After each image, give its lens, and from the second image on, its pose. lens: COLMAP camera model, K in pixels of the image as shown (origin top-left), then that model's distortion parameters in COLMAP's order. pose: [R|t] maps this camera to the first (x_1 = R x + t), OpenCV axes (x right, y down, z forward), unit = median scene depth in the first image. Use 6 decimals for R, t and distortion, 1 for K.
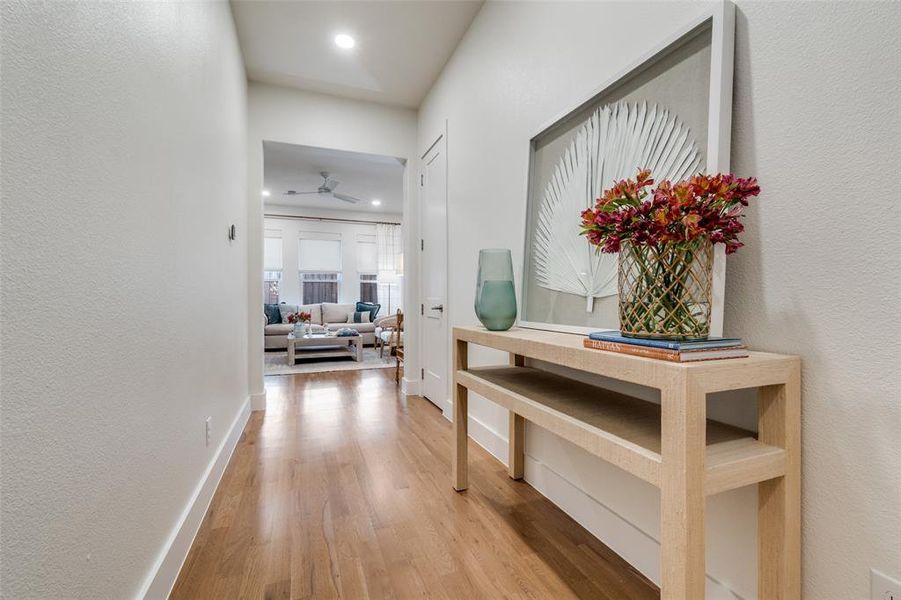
lens RADIAL K [[388.4, 0, 455.6], [0, 388.4, 297.7], [0, 0, 1]] dist [-0.007939, 0.001290]
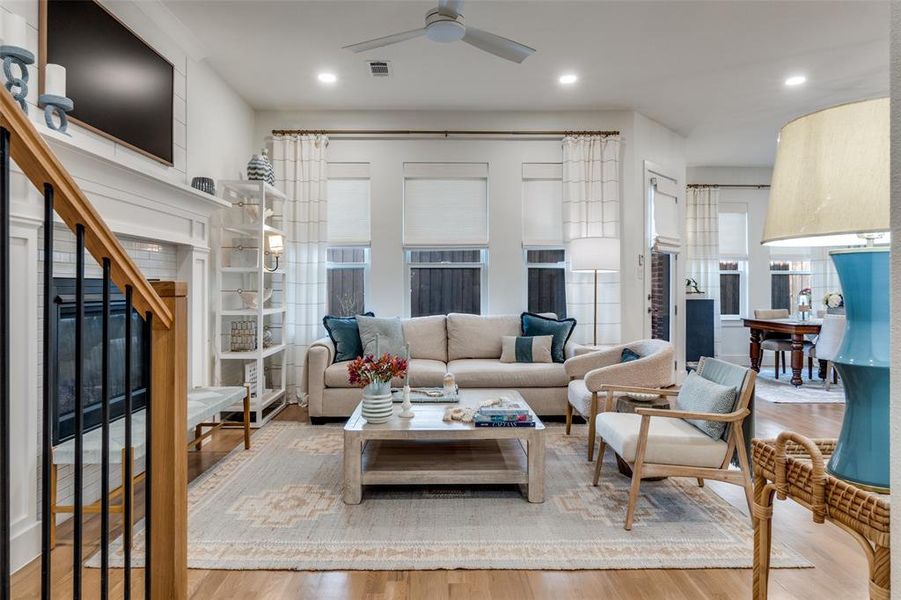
lens RADIAL K [[542.1, 0, 445.0], [0, 542.1, 286.9], [0, 0, 1]] dist [-0.012611, 0.003995]
pose [[0.931642, 0.001419, -0.363376, -0.111312], [0.000294, 0.999989, 0.004659, -0.021005], [0.363378, -0.004447, 0.931631, 0.392012]]
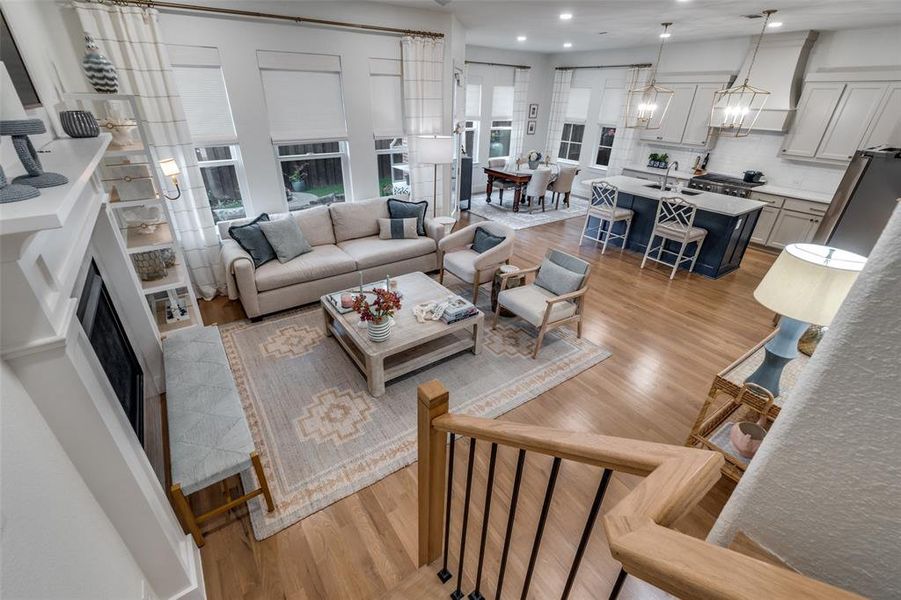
lens RADIAL K [[388.4, 0, 445.3], [0, 388.4, 296.6], [0, 0, 1]] dist [-0.007939, 0.001290]
pose [[0.974286, -0.084391, 0.208912, -0.303945], [-0.023975, 0.883112, 0.468549, -0.133633], [-0.224035, -0.461509, 0.858381, 0.413491]]
